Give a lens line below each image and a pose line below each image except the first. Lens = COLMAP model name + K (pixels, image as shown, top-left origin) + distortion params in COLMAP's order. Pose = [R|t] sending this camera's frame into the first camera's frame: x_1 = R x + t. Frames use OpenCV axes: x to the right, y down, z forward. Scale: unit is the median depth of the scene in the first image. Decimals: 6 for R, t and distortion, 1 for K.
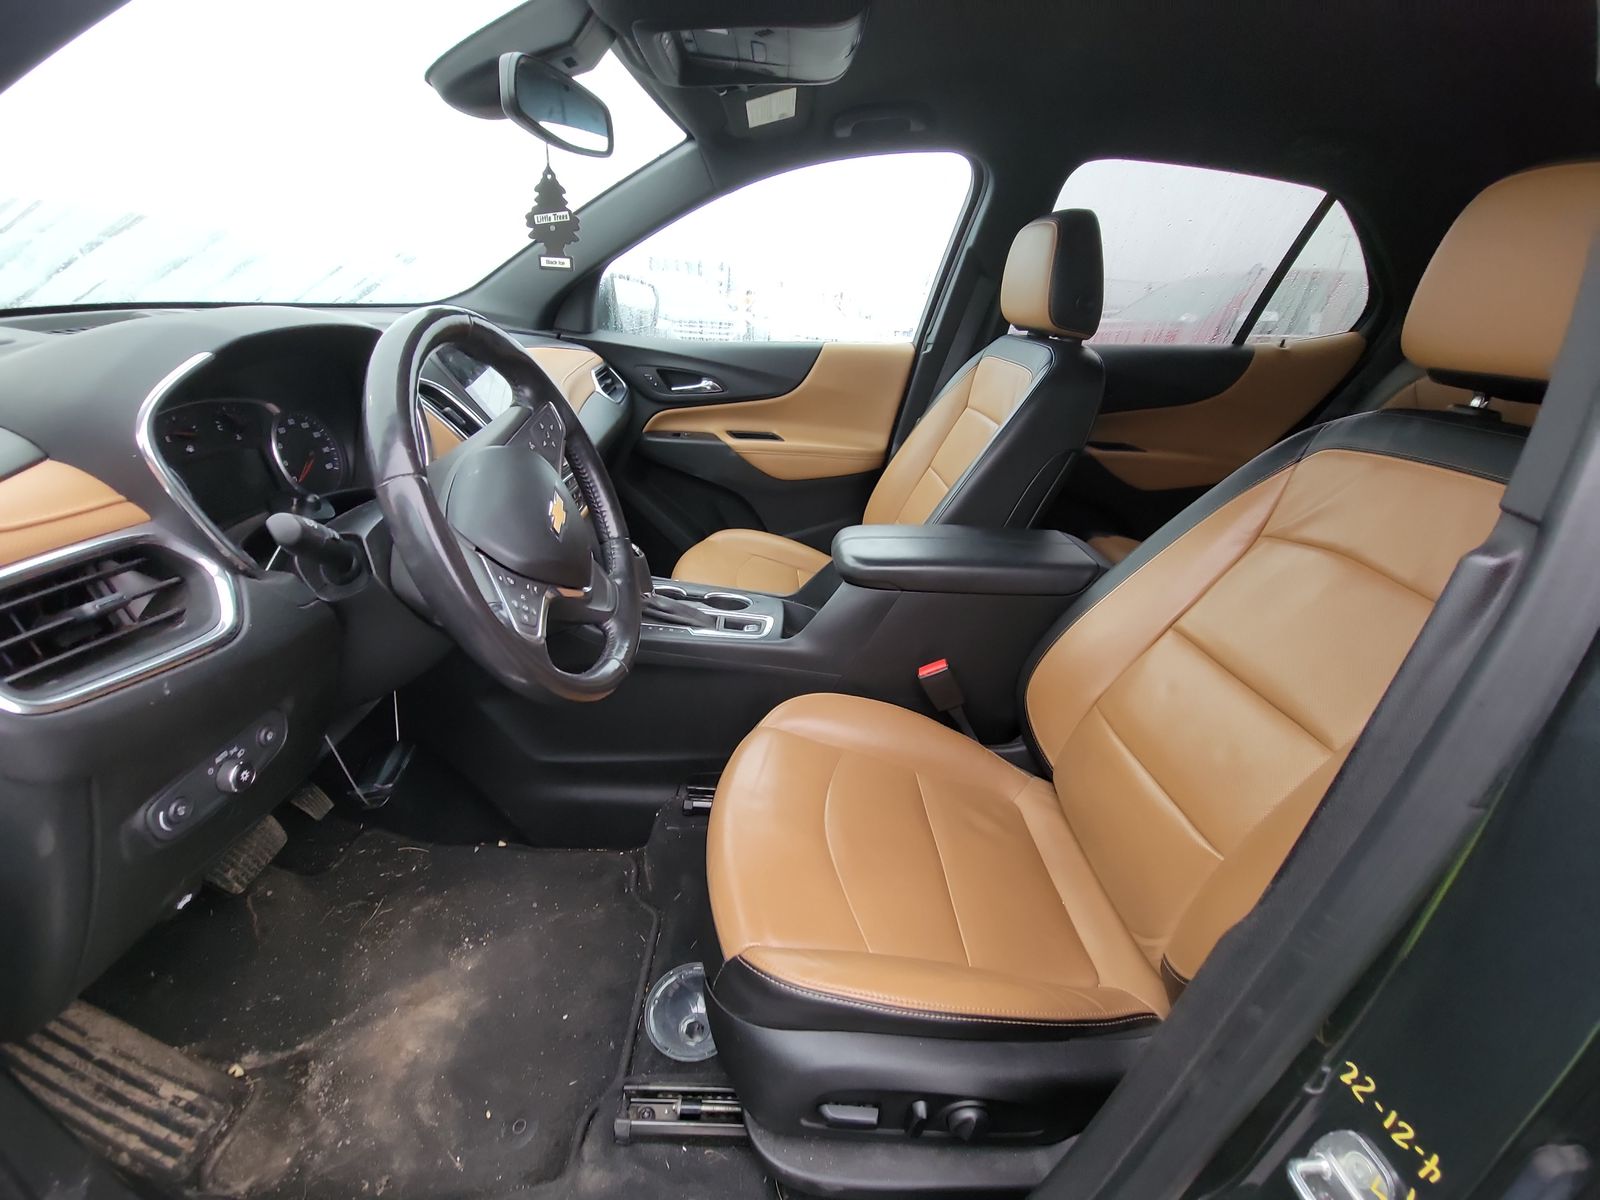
lens RADIAL K [[645.3, 0, 800.0], [0, 645.3, 600.0], [0, 0, 1]] dist [-0.007718, -0.000514]
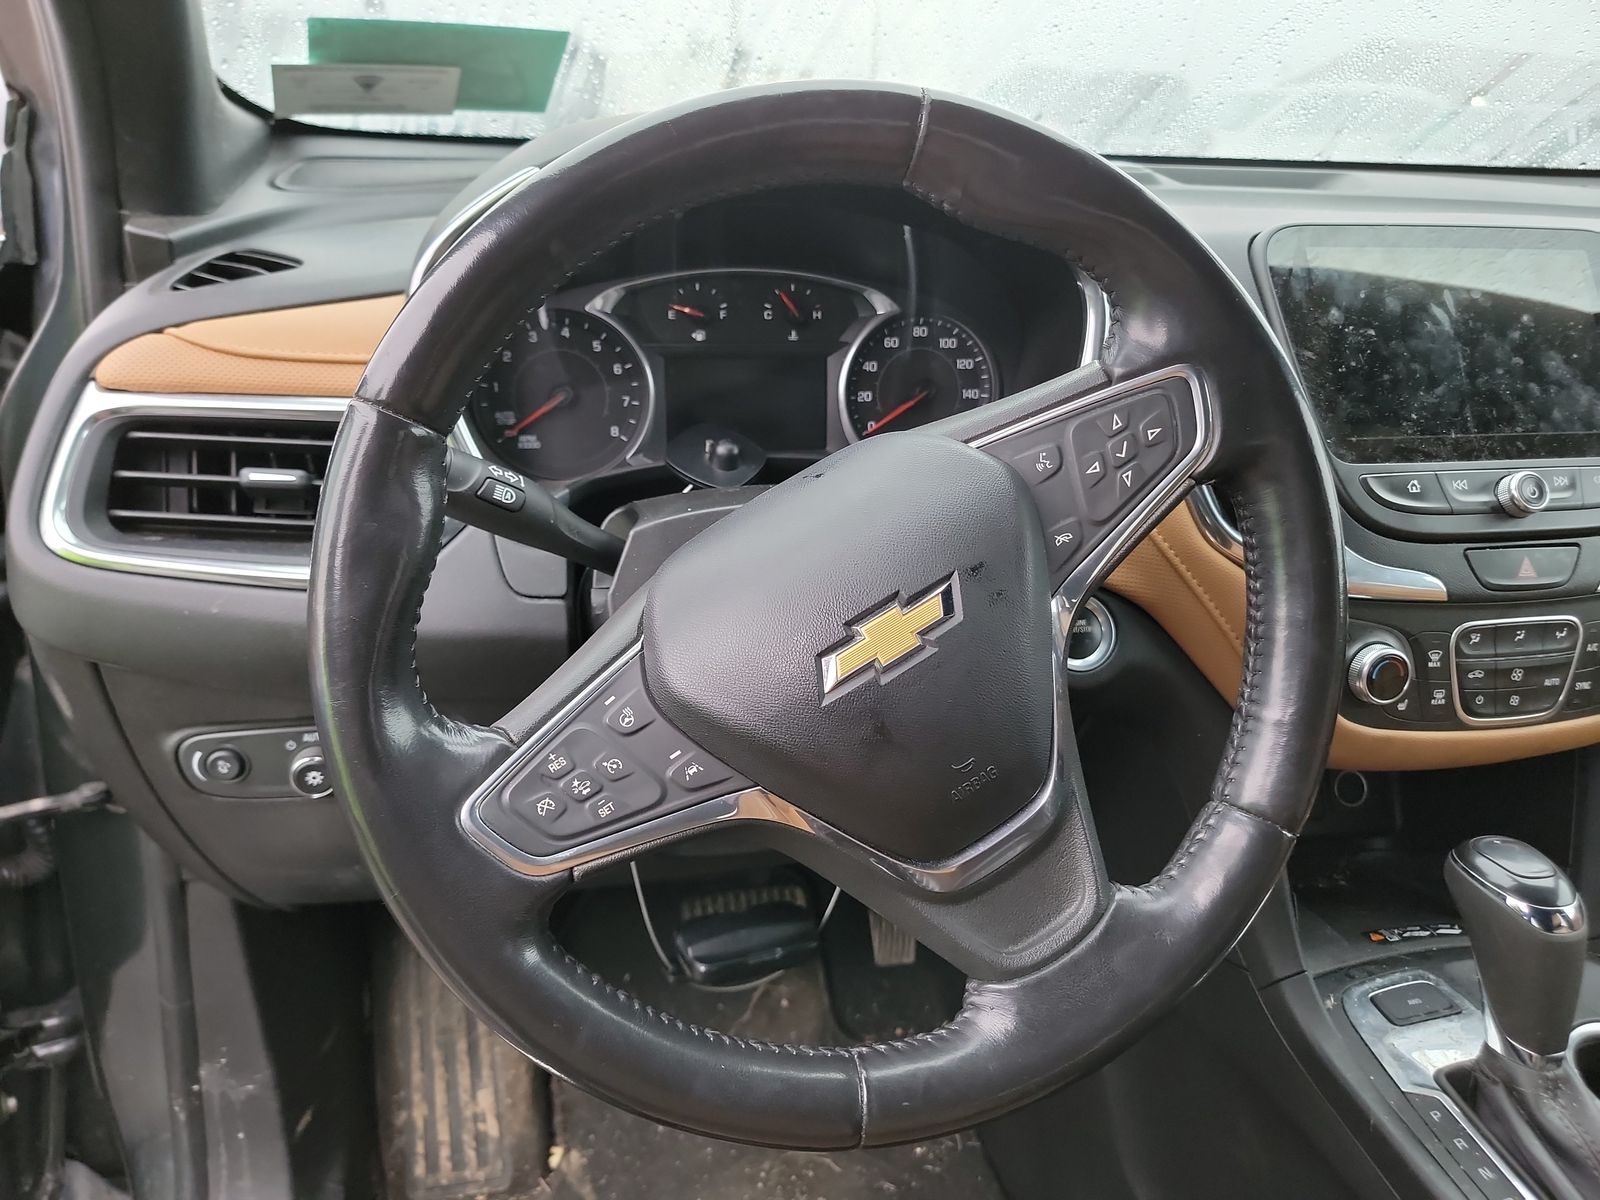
lens RADIAL K [[1141.6, 0, 800.0], [0, 1141.6, 600.0], [0, 0, 1]] dist [0.031126, -0.004464]
pose [[0.198318, 0.333094, -0.921802, 0.097140], [-0.430951, 0.874329, 0.223224, -0.131520], [0.880313, 0.352982, 0.316942, 0.353733]]
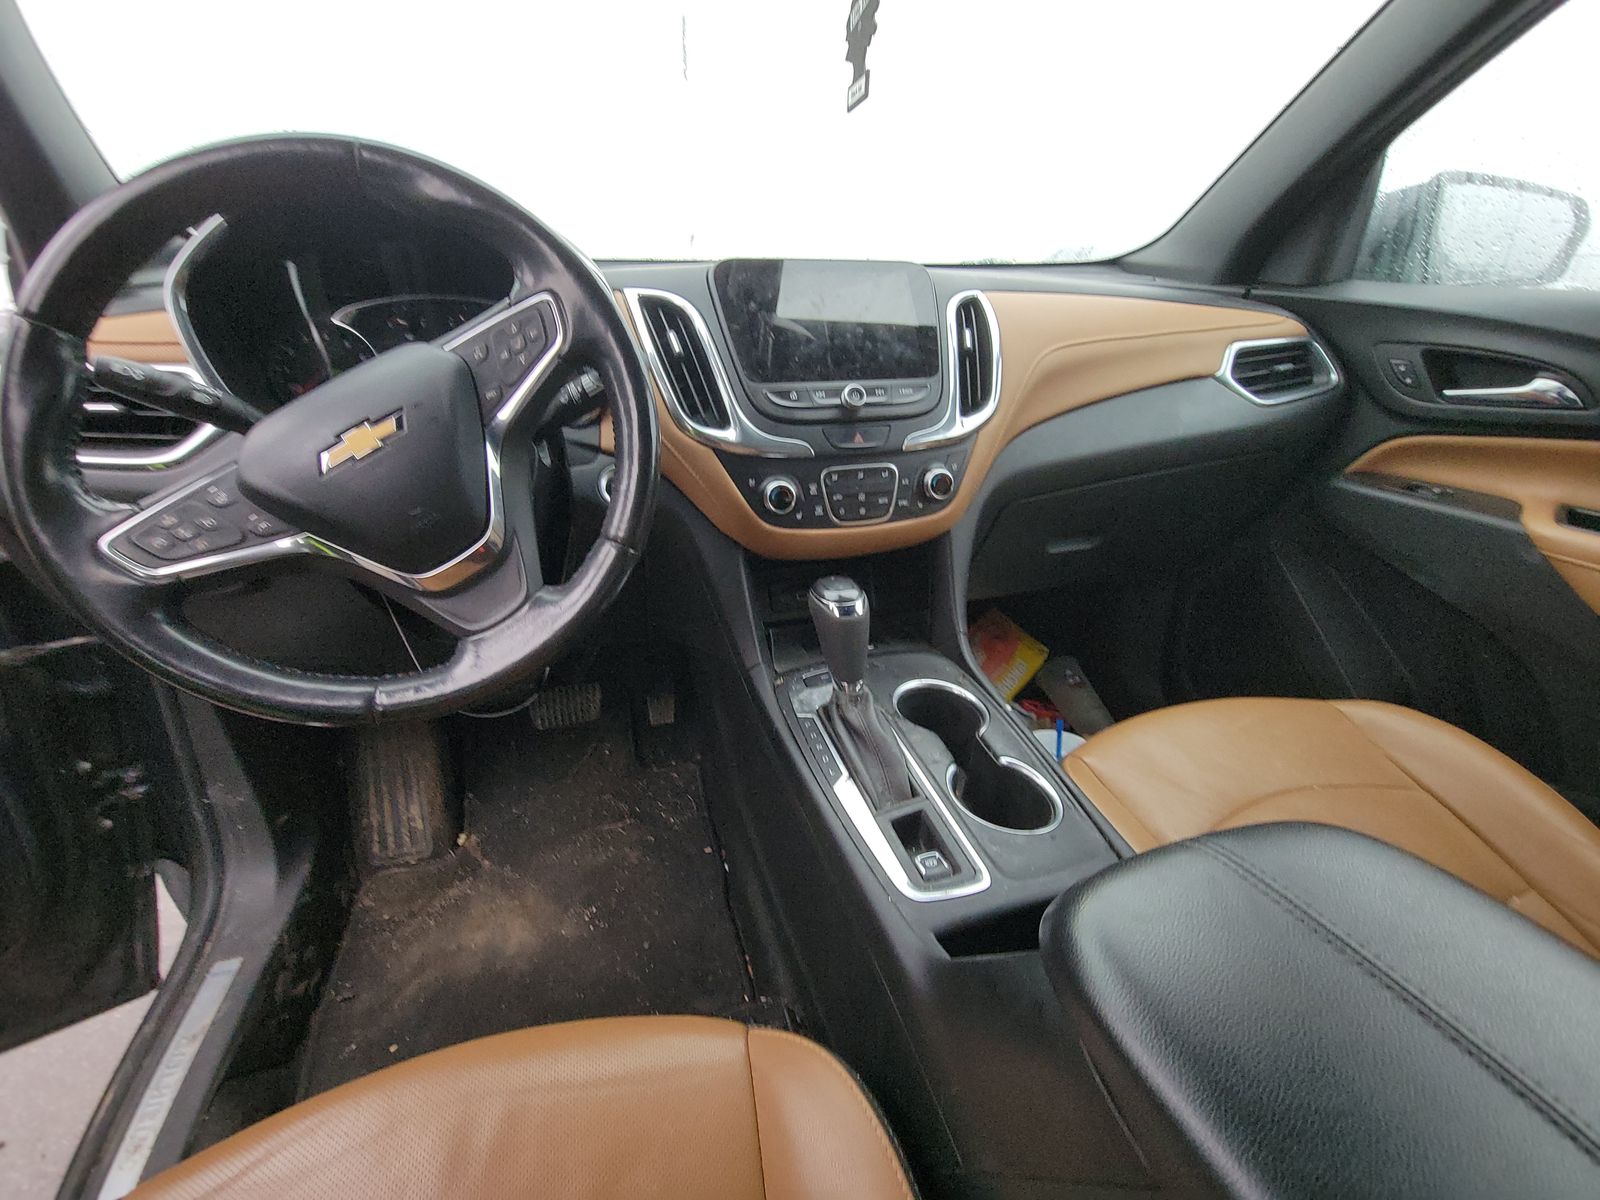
lens RADIAL K [[656.7, 0, 800.0], [0, 656.7, 606.3], [0, 0, 1]] dist [0.001491, -0.000117]
pose [[0.281417, 0.352298, -0.892575, 0.194008], [-0.383814, 0.893846, 0.231788, -0.148894], [0.879483, 0.277354, 0.386761, 0.555521]]
